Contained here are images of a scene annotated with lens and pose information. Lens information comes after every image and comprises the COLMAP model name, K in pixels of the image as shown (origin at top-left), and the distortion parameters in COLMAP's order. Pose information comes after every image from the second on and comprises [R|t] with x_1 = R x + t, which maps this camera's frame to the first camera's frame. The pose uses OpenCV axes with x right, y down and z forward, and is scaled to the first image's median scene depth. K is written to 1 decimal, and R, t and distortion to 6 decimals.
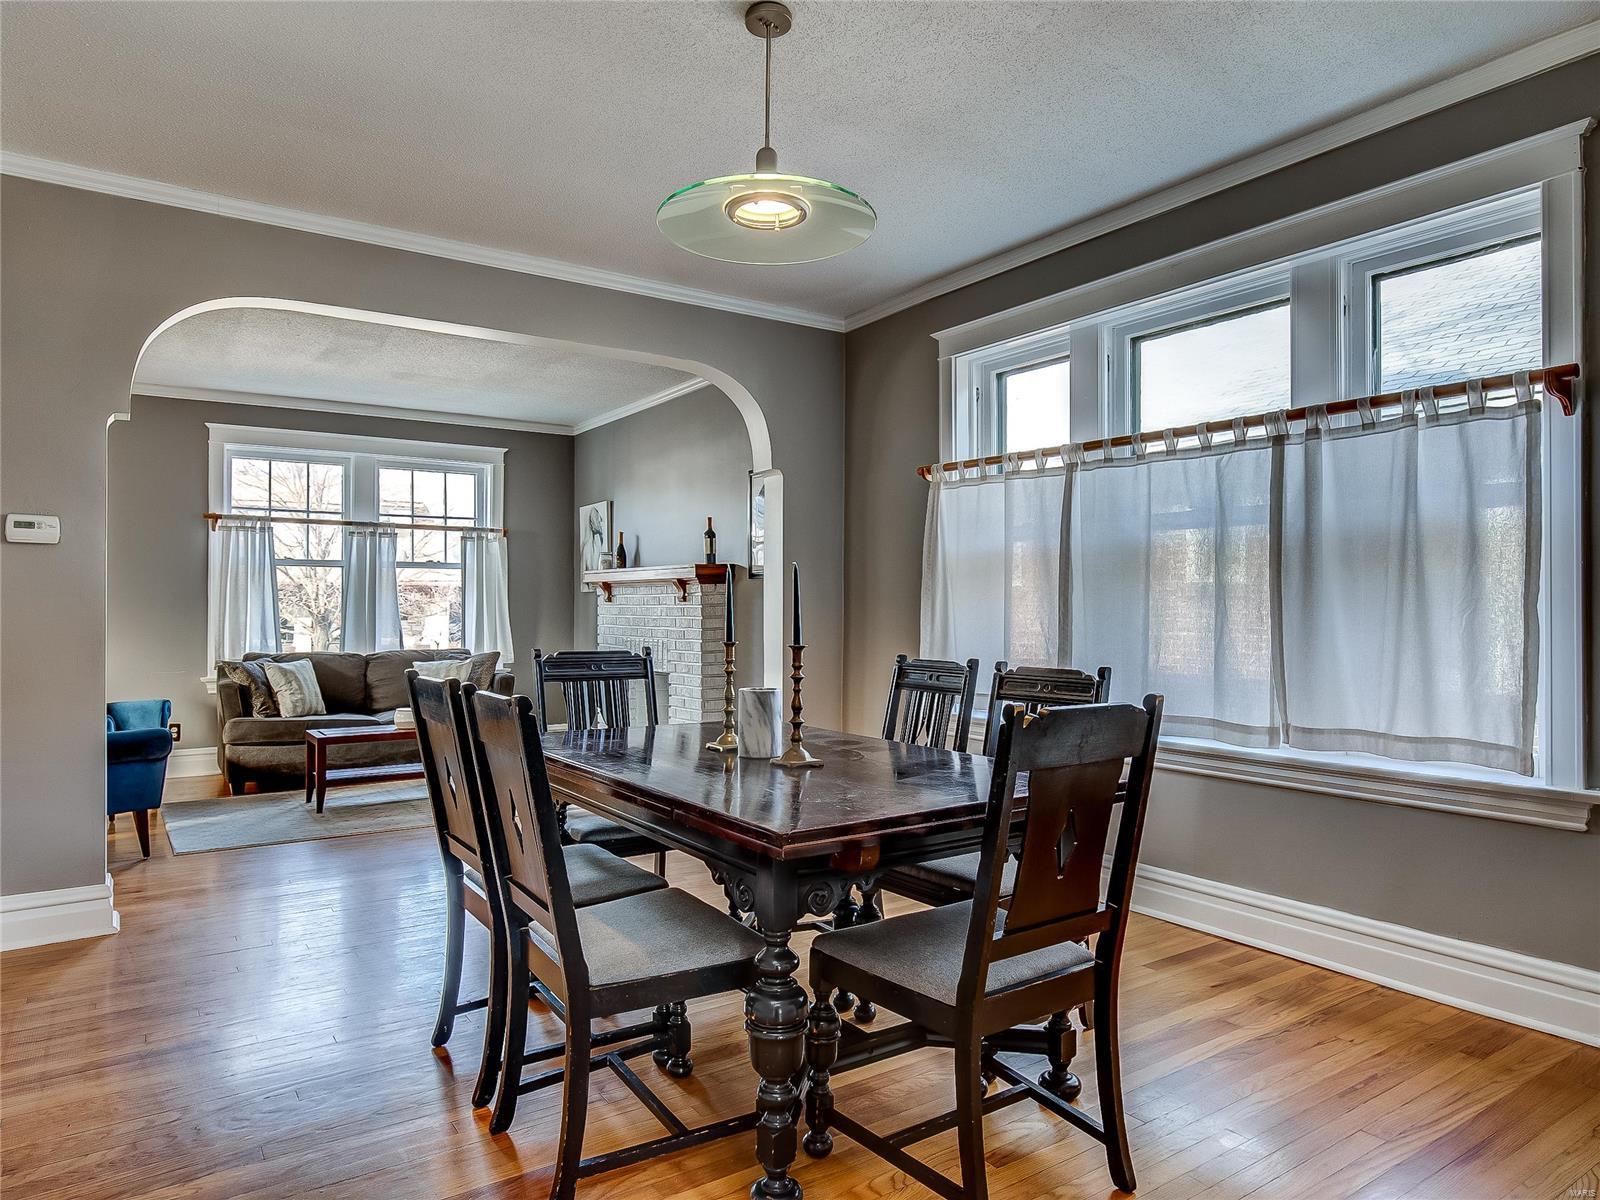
lens RADIAL K [[1012.4, 0, 800.0], [0, 1012.4, 600.0], [0, 0, 1]] dist [0.000064, 0.000185]
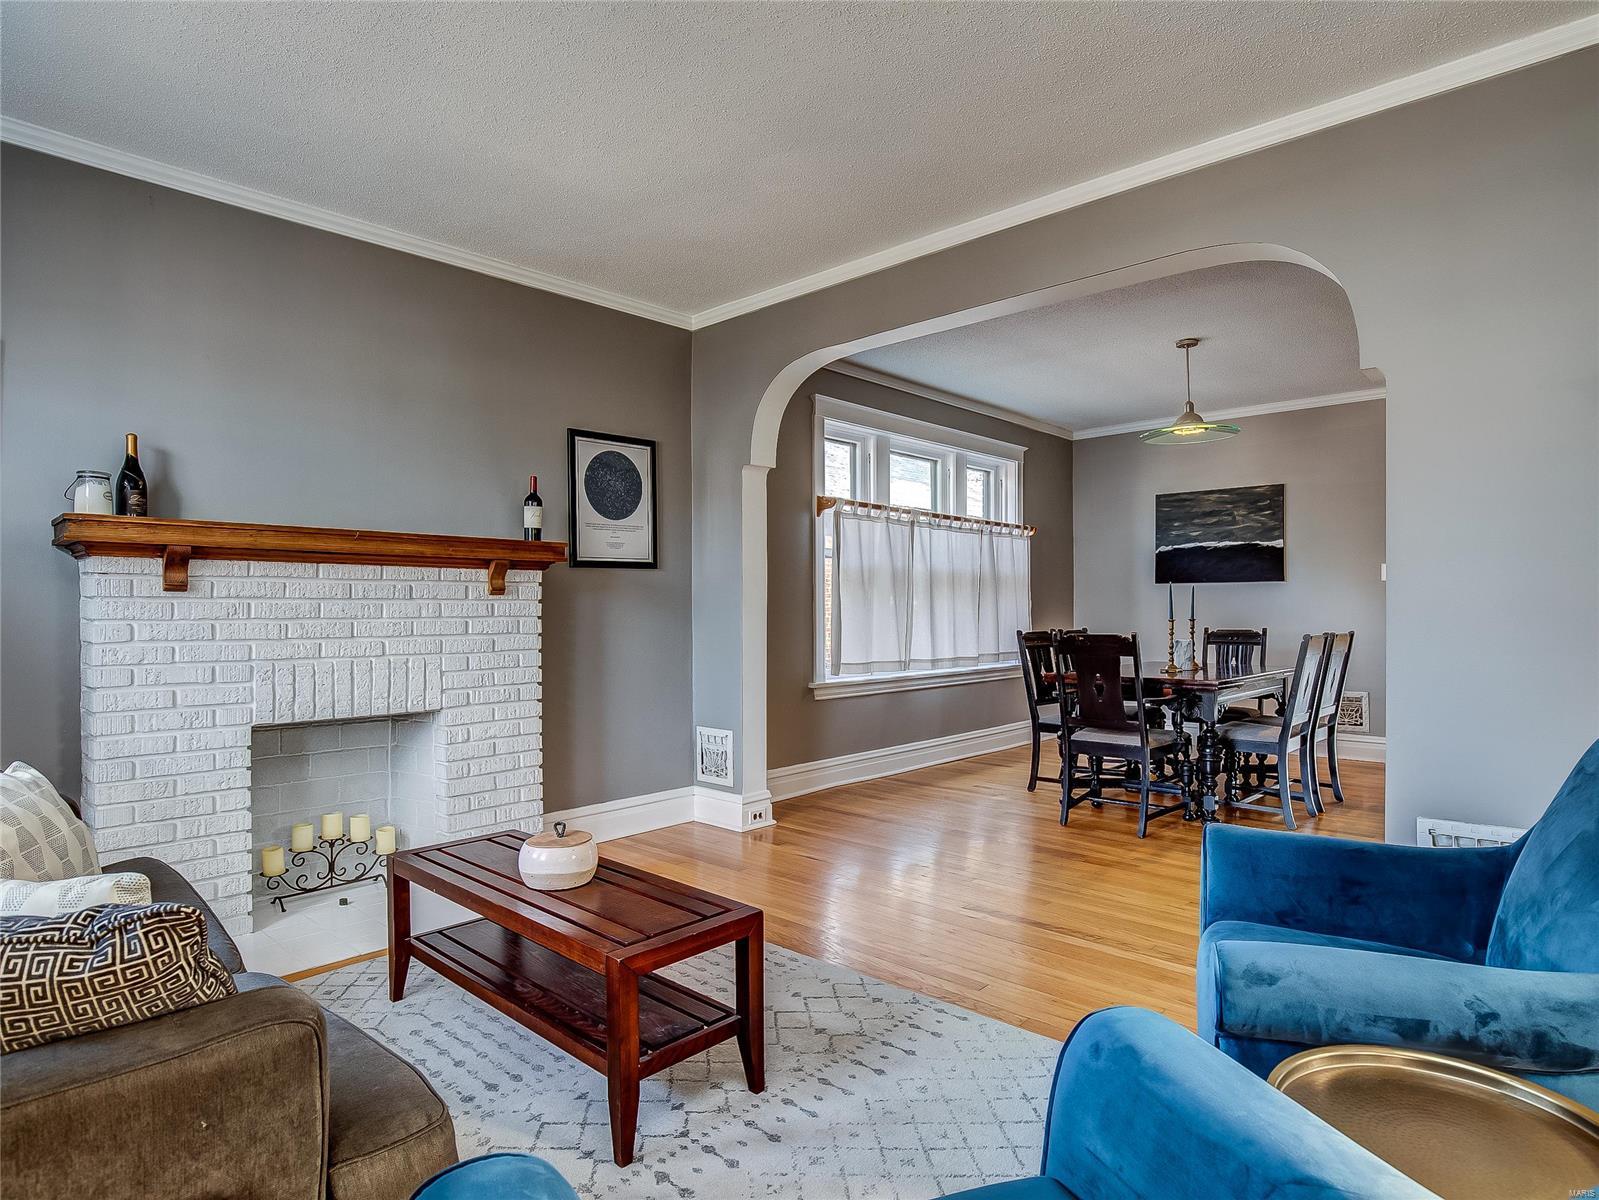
lens RADIAL K [[910.6, 0, 799.5], [0, 910.6, 600.0], [0, 0, 1]] dist [0.000708, 0.000136]
pose [[-0.215629, 0.007202, 0.976449, -1.196515], [-0.007714, 0.999929, -0.009078, 0.010685], [-0.976445, -0.009490, -0.215558, 1.562852]]
